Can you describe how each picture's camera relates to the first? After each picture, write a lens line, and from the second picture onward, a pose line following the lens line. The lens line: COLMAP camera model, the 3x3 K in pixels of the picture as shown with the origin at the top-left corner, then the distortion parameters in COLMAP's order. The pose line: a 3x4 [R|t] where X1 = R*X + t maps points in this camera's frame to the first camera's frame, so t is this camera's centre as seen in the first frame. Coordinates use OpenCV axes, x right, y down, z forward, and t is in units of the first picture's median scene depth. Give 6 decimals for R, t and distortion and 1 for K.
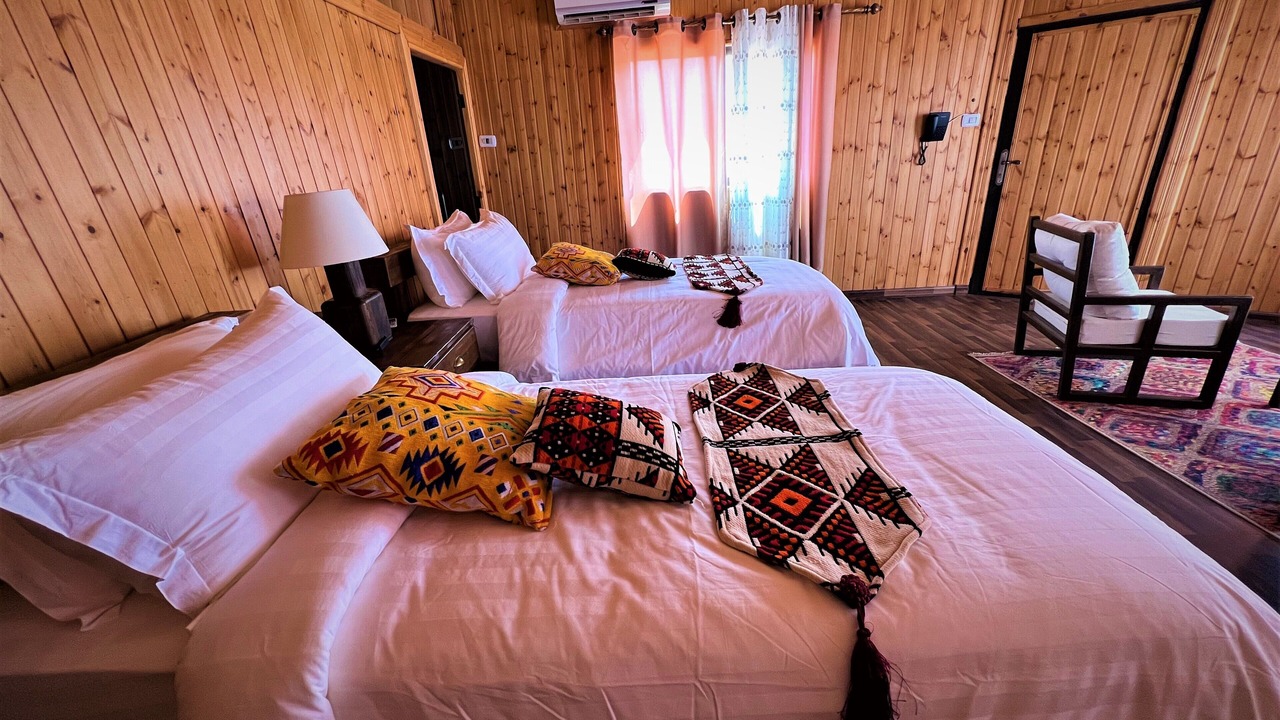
lens RADIAL K [[513.8, 0, 636.4], [0, 513.8, 360.8], [0, 0, 1]] dist [-0.001564, 0.000389]
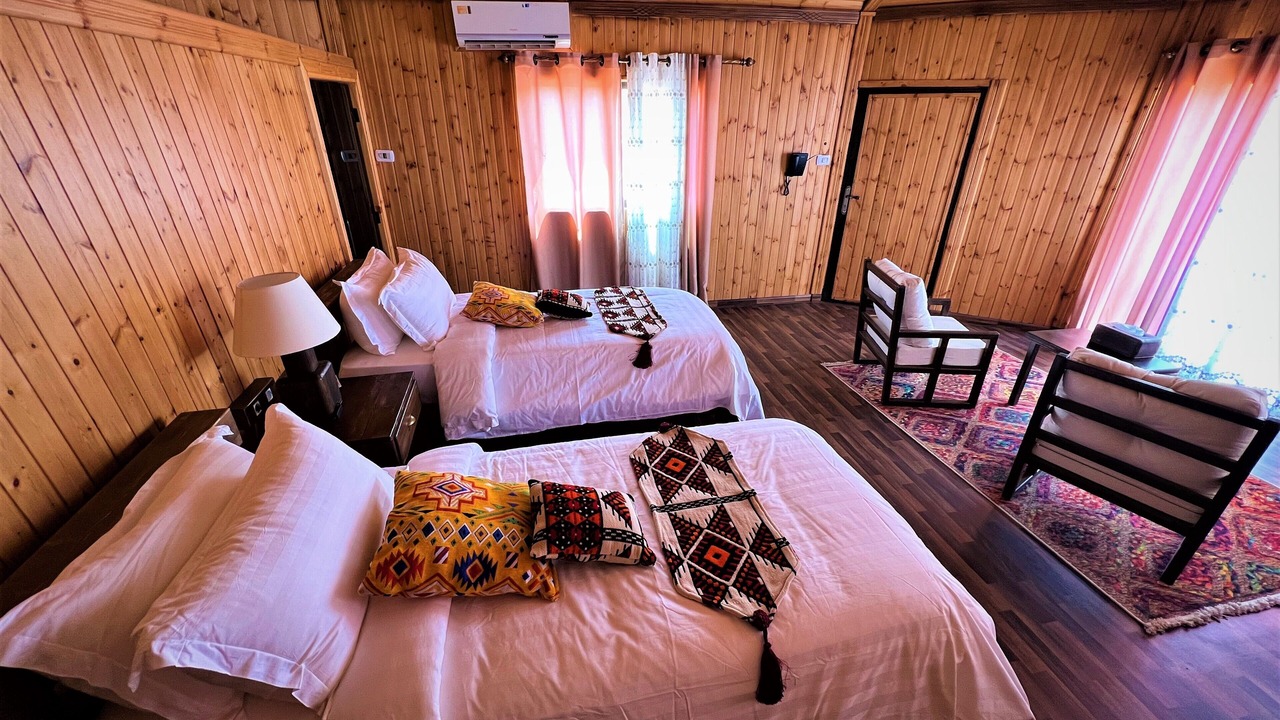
lens RADIAL K [[513.8, 0, 636.4], [0, 513.8, 360.8], [0, 0, 1]] dist [-0.001564, 0.000389]
pose [[0.973255, -0.040053, 0.226209, -0.097828], [0.023713, 0.996939, 0.074495, -0.163276], [-0.228500, -0.067138, 0.971226, -0.147983]]
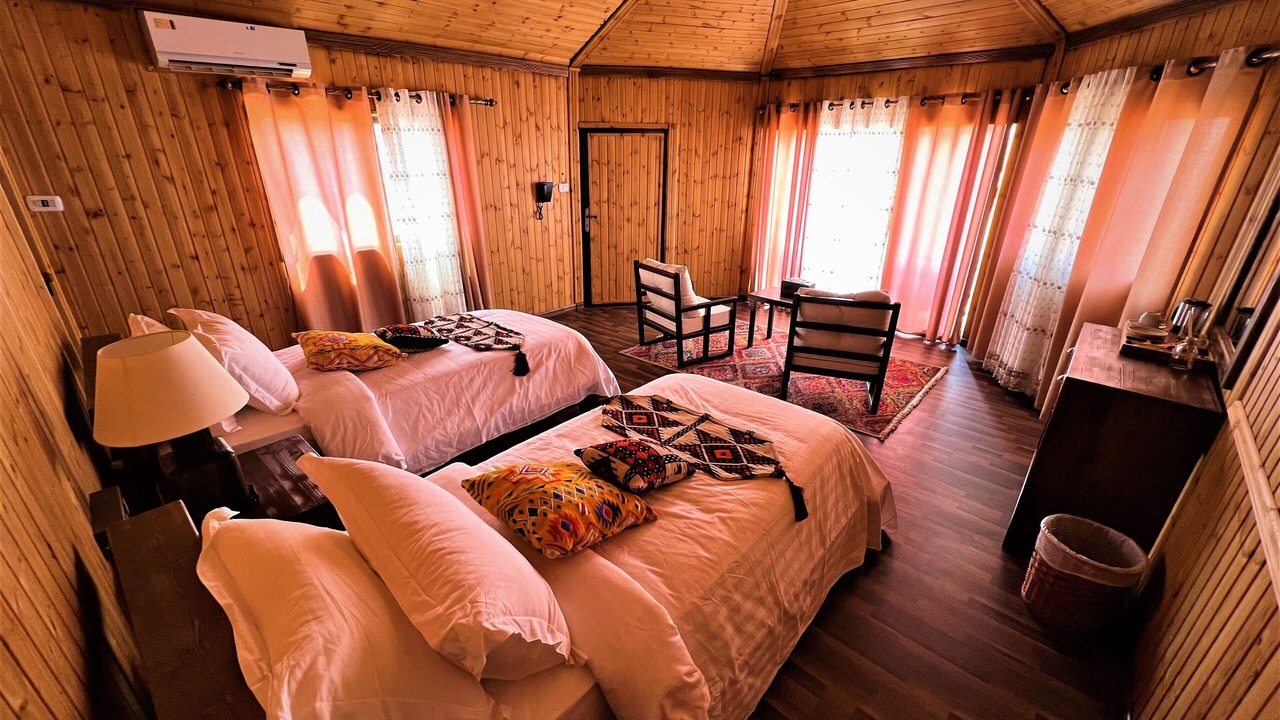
lens RADIAL K [[513.9, 0, 640.0], [0, 513.9, 360.0], [0, 0, 1]] dist [0.000045, 0.000148]
pose [[0.657838, -0.225255, 0.718686, -0.508760], [0.240186, 0.967148, 0.083279, -0.132490], [-0.713834, 0.117835, 0.690330, -0.086559]]
